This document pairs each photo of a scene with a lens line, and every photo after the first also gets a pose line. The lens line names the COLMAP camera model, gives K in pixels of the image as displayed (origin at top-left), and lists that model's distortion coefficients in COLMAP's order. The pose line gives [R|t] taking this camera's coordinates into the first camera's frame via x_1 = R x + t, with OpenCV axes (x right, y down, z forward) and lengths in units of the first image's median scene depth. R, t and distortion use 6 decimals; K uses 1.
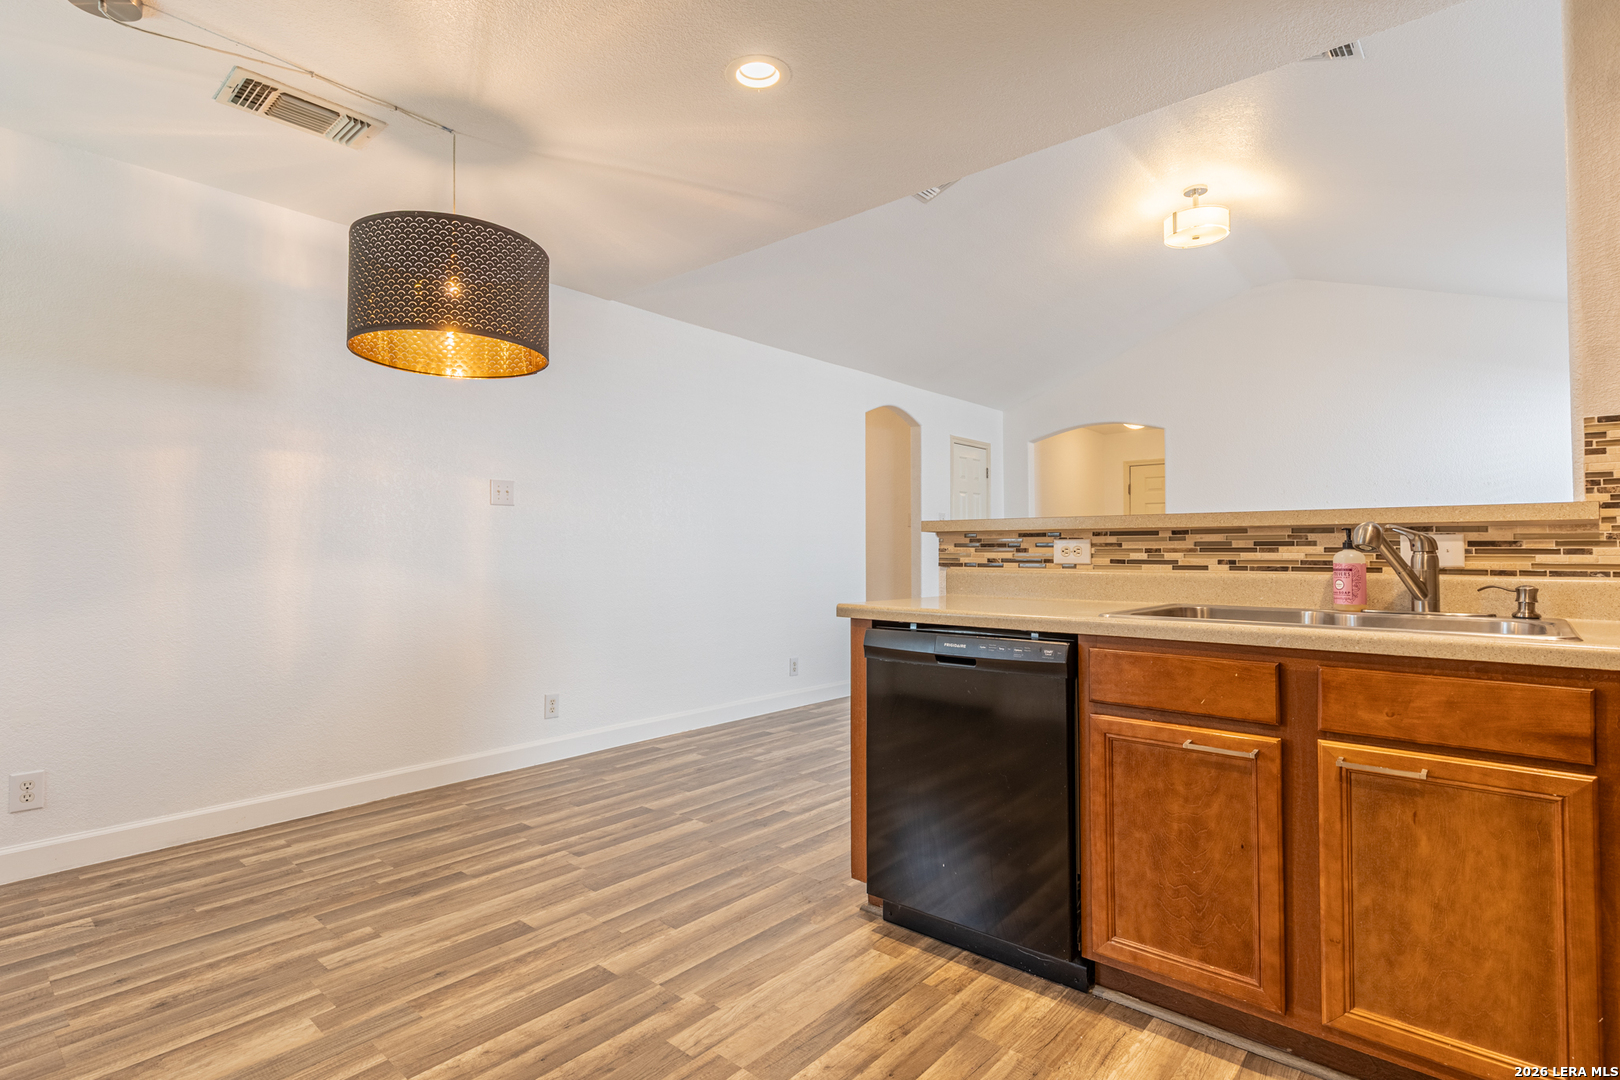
lens RADIAL K [[800.4, 0, 815.0], [0, 800.4, 533.9], [0, 0, 1]] dist [-0.003266, -0.000064]
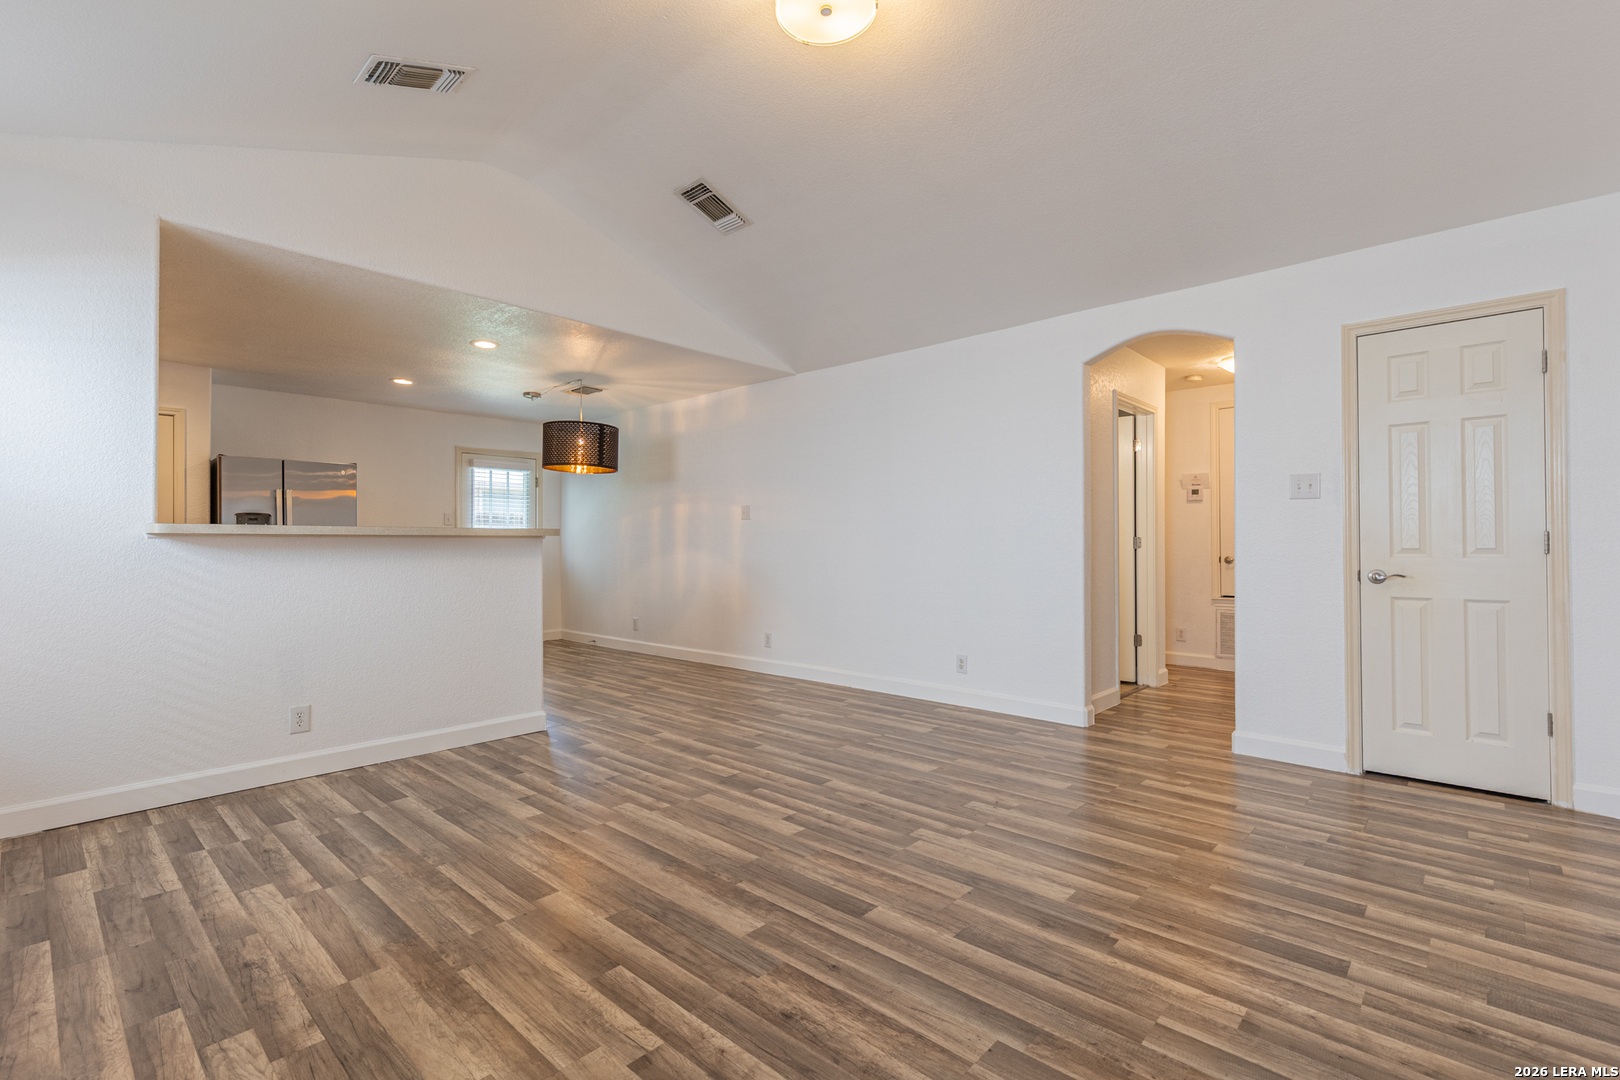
lens RADIAL K [[733.7, 0, 824.1], [0, 733.7, 544.2], [0, 0, 1]] dist [0.008919, -0.001557]
pose [[-0.005034, 0.000687, -0.999987, 2.129701], [0.027263, 0.999628, 0.000550, 0.038641], [0.999616, -0.027260, -0.005051, 2.099375]]
